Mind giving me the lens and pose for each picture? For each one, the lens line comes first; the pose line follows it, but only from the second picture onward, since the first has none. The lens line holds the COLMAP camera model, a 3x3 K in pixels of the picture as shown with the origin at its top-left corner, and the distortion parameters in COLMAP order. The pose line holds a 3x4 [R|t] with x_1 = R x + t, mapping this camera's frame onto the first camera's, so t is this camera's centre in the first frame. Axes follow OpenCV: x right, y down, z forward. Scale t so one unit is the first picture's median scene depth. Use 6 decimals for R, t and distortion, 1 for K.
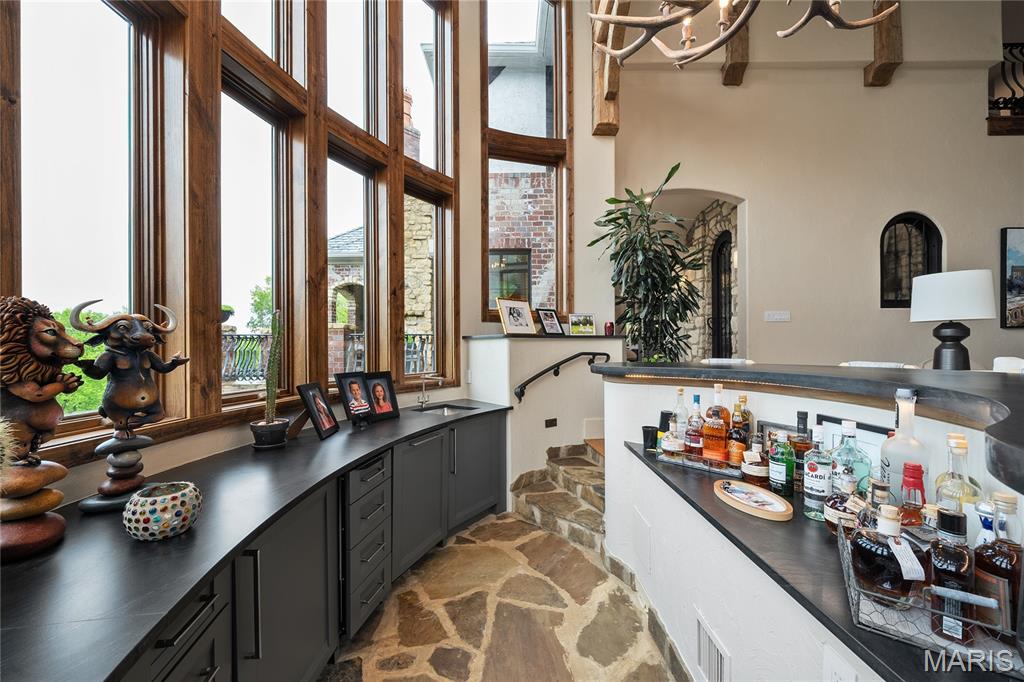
lens RADIAL K [[381.3, 0, 511.2], [0, 381.3, 345.5], [0, 0, 1]] dist [-0.002948, -0.000474]
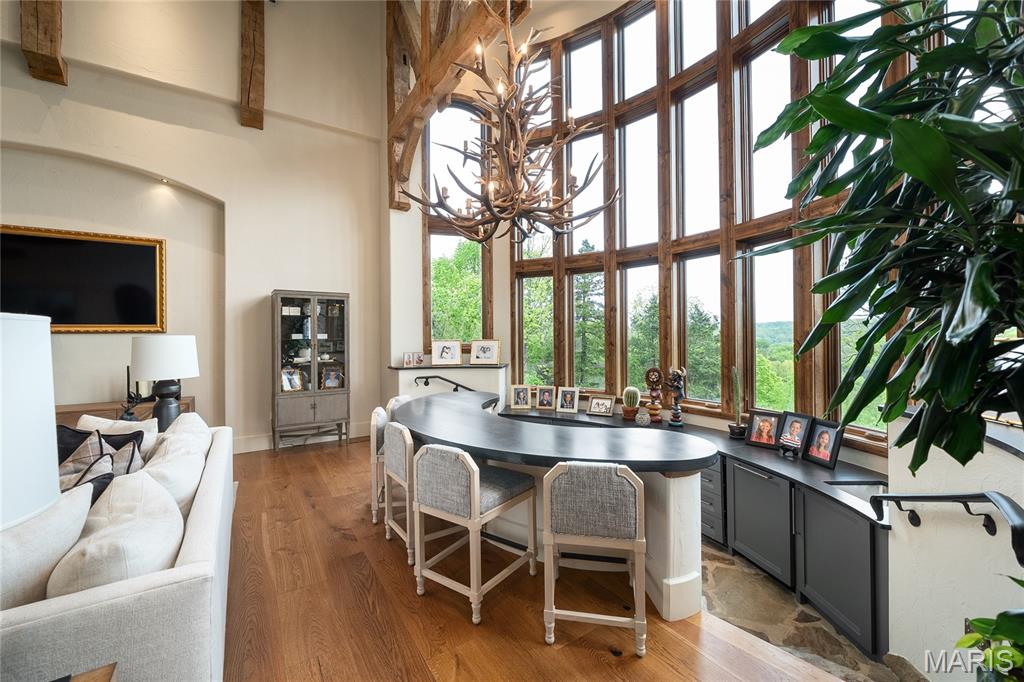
lens RADIAL K [[402.8, 0, 508.1], [0, 402.8, 336.1], [0, 0, 1]] dist [0.000219, 0.000176]
pose [[-0.821650, 0.006137, -0.569959, 0.595465], [0.009850, 0.999946, -0.003433, -0.100382], [0.569907, -0.008435, -0.821666, 0.817716]]
